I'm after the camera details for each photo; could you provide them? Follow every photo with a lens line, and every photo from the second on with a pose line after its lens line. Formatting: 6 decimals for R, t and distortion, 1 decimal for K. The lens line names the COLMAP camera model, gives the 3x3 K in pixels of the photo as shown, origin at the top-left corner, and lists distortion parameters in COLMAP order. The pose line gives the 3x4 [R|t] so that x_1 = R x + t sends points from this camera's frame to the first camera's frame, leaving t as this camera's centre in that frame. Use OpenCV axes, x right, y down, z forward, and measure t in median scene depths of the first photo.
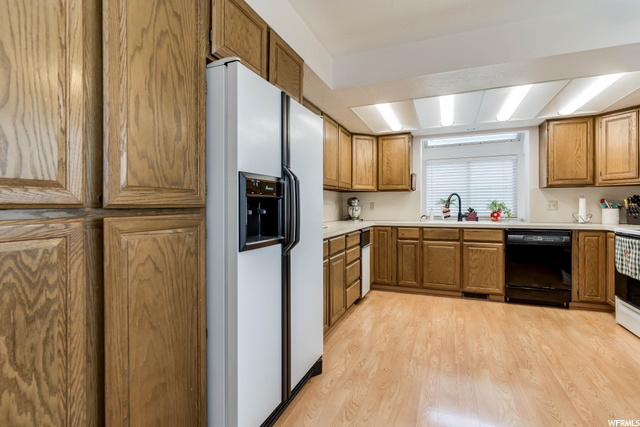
lens RADIAL K [[307.7, 0, 320.1], [0, 307.7, 208.5], [0, 0, 1]] dist [-0.003938, 0.000510]
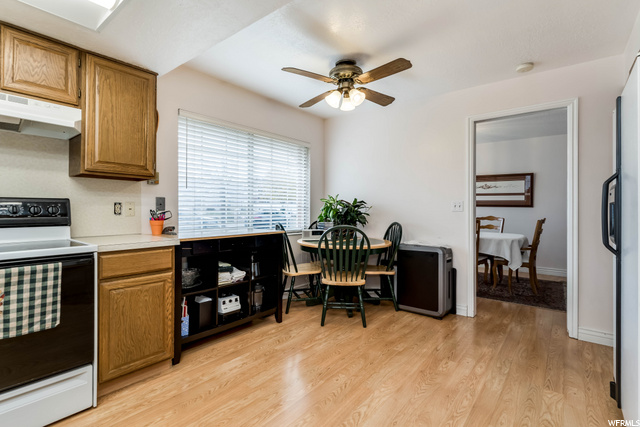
lens RADIAL K [[307.7, 0, 318.7], [0, 307.7, 210.0], [0, 0, 1]] dist [-0.003938, 0.000510]
pose [[-0.958434, -0.003481, 0.285294, 0.472330], [-0.000280, 0.999937, 0.011259, -0.012881], [-0.285315, 0.010711, -0.958374, 1.668517]]
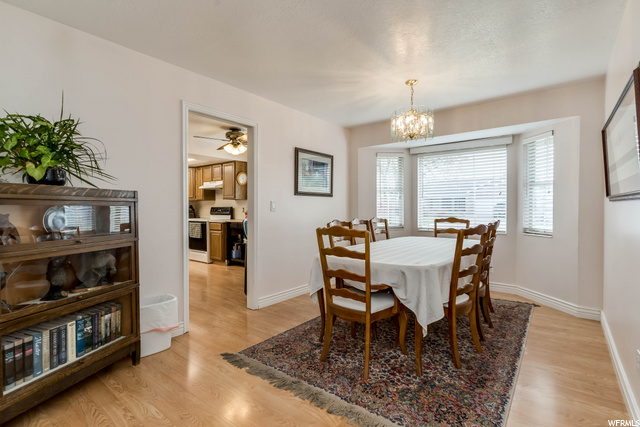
lens RADIAL K [[307.7, 0, 319.9], [0, 307.7, 209.8], [0, 0, 1]] dist [-0.003938, 0.000510]
pose [[0.277735, -0.004803, 0.960646, -1.376640], [0.012250, 0.999924, 0.001458, -0.000095], [-0.960580, 0.011363, 0.277772, -0.912162]]
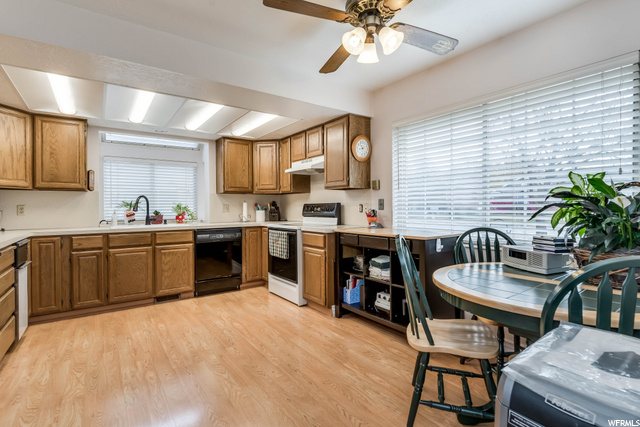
lens RADIAL K [[307.7, 0, 315.5], [0, 307.7, 211.2], [0, 0, 1]] dist [-0.003938, 0.000510]
pose [[0.537778, -0.010872, 0.843016, -0.087188], [0.011426, 0.999919, 0.005607, -0.000756], [-0.843009, 0.006617, 0.537859, 0.052585]]
